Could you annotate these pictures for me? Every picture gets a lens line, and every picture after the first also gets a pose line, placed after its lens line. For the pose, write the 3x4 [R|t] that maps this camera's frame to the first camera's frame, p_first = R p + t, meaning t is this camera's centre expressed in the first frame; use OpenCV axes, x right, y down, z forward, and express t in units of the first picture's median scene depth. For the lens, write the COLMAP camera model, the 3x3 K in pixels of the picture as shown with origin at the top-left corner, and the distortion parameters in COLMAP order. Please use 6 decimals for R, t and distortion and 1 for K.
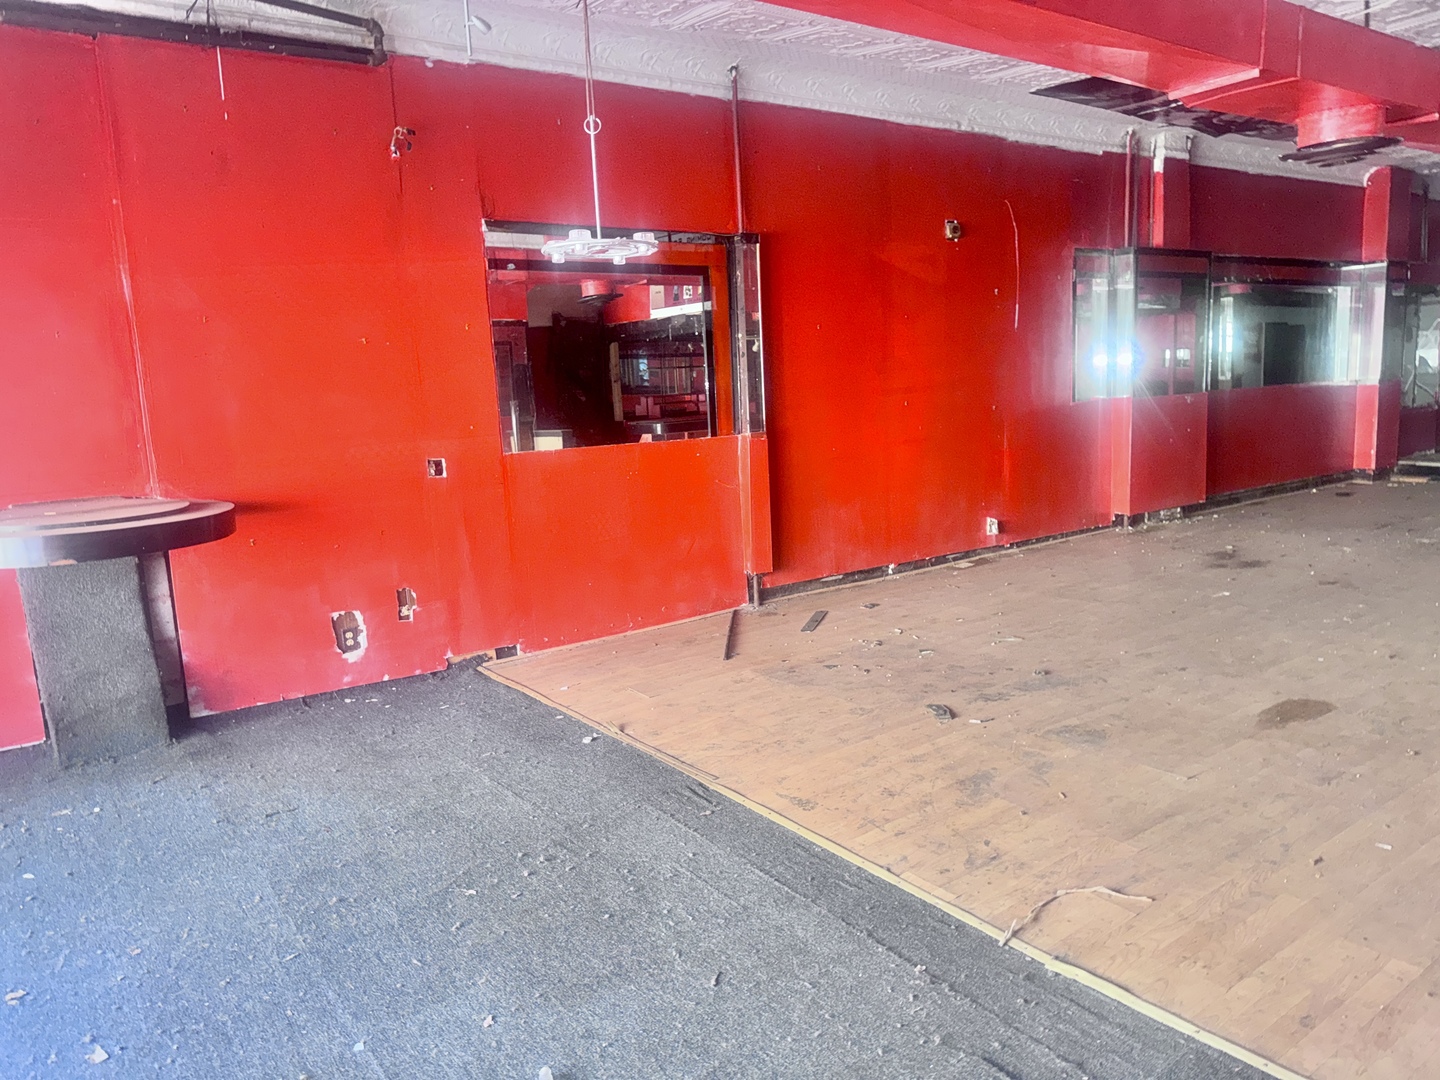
lens RADIAL K [[1001.2, 0, 723.4], [0, 1001.2, 549.0], [0, 0, 1]] dist [0.150087, -0.286097]
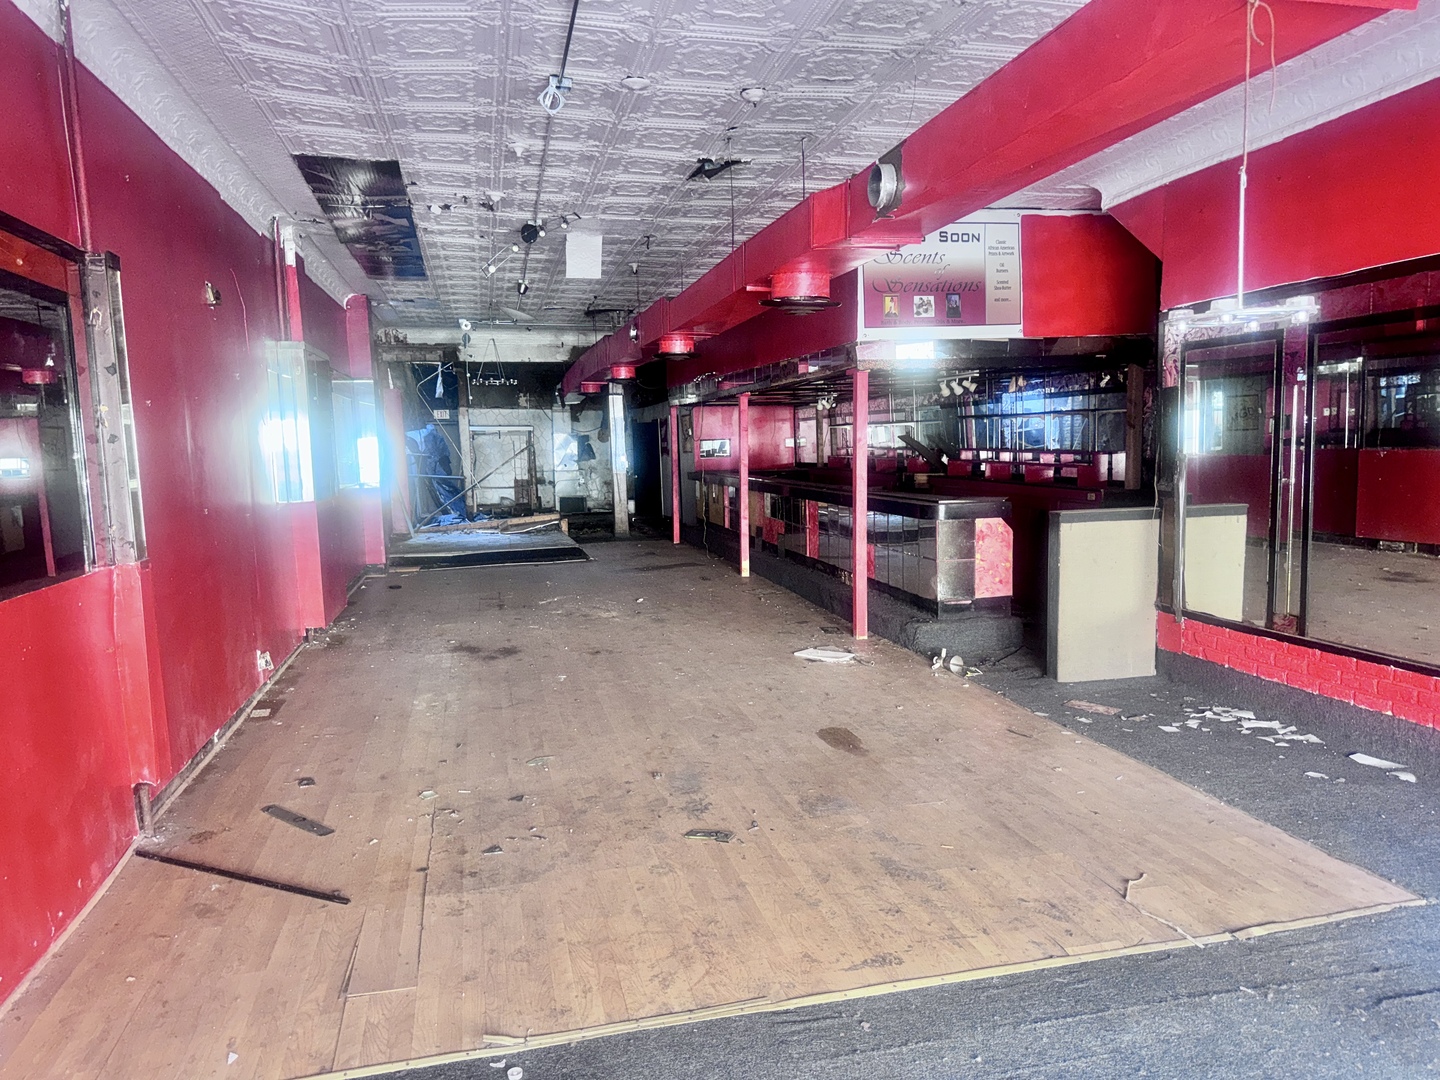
lens RADIAL K [[1001.2, 0, 723.4], [0, 1001.2, 549.0], [0, 0, 1]] dist [0.150087, -0.286097]
pose [[0.382579, -0.066299, 0.921541, -0.639154], [0.159471, 0.987191, 0.004818, -0.103226], [-0.910056, 0.145115, 0.388252, 0.624244]]
